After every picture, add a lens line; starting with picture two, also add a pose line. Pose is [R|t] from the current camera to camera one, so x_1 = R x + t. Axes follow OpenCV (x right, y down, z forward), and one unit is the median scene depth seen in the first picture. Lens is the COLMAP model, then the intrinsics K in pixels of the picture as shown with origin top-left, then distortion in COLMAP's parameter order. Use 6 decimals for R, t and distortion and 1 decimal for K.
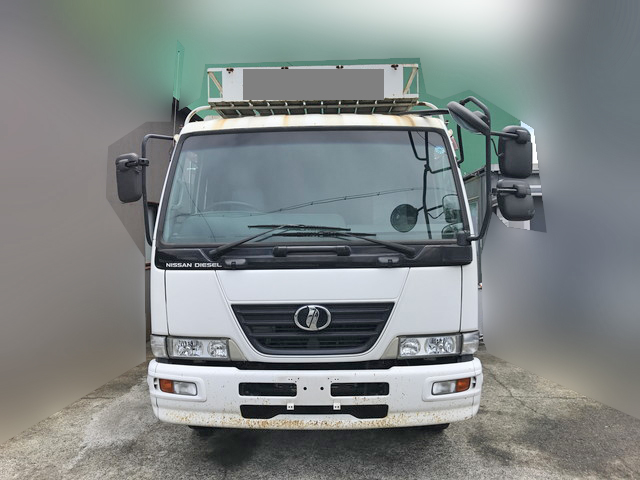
lens RADIAL K [[530.2, 0, 315.6], [0, 530.2, 236.4], [0, 0, 1]] dist [0.030520, -0.033917]
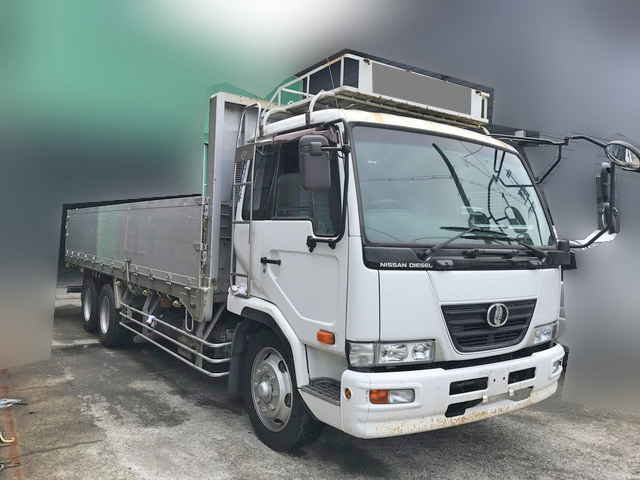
lens RADIAL K [[530.2, 0, 323.8], [0, 530.2, 237.0], [0, 0, 1]] dist [0.030520, -0.033917]
pose [[0.798741, 0.042220, 0.600192, -0.934077], [-0.040231, 0.999050, -0.016737, 0.025829], [-0.600328, -0.010778, 0.799681, 0.335365]]
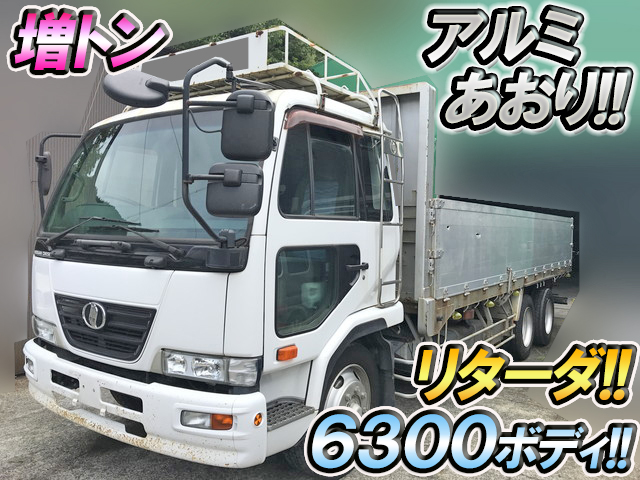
lens RADIAL K [[530.2, 0, 315.9], [0, 530.2, 242.2], [0, 0, 1]] dist [0.030520, -0.033917]
pose [[0.824583, 0.042355, -0.564154, 0.842068], [-0.036827, 0.999097, 0.021182, -0.012894], [0.564541, 0.003310, 0.825398, 0.424723]]
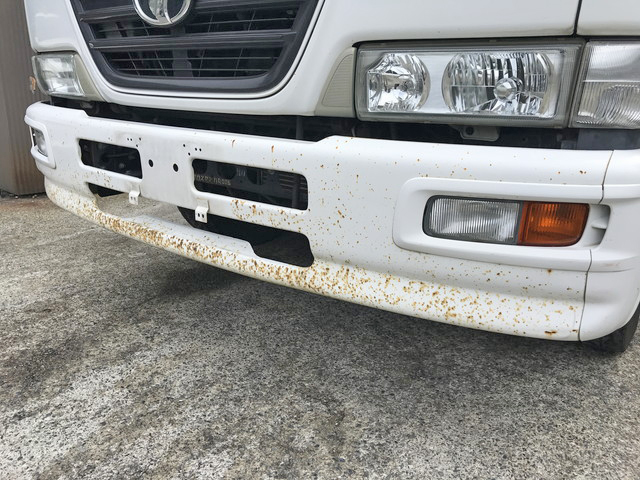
lens RADIAL K [[530.2, 0, 318.4], [0, 530.2, 236.7], [0, 0, 1]] dist [0.030520, -0.033917]
pose [[0.802512, 0.192739, -0.564648, 0.344210], [-0.031765, 0.958844, 0.282149, 0.209521], [0.595790, -0.208492, 0.775606, 0.706522]]
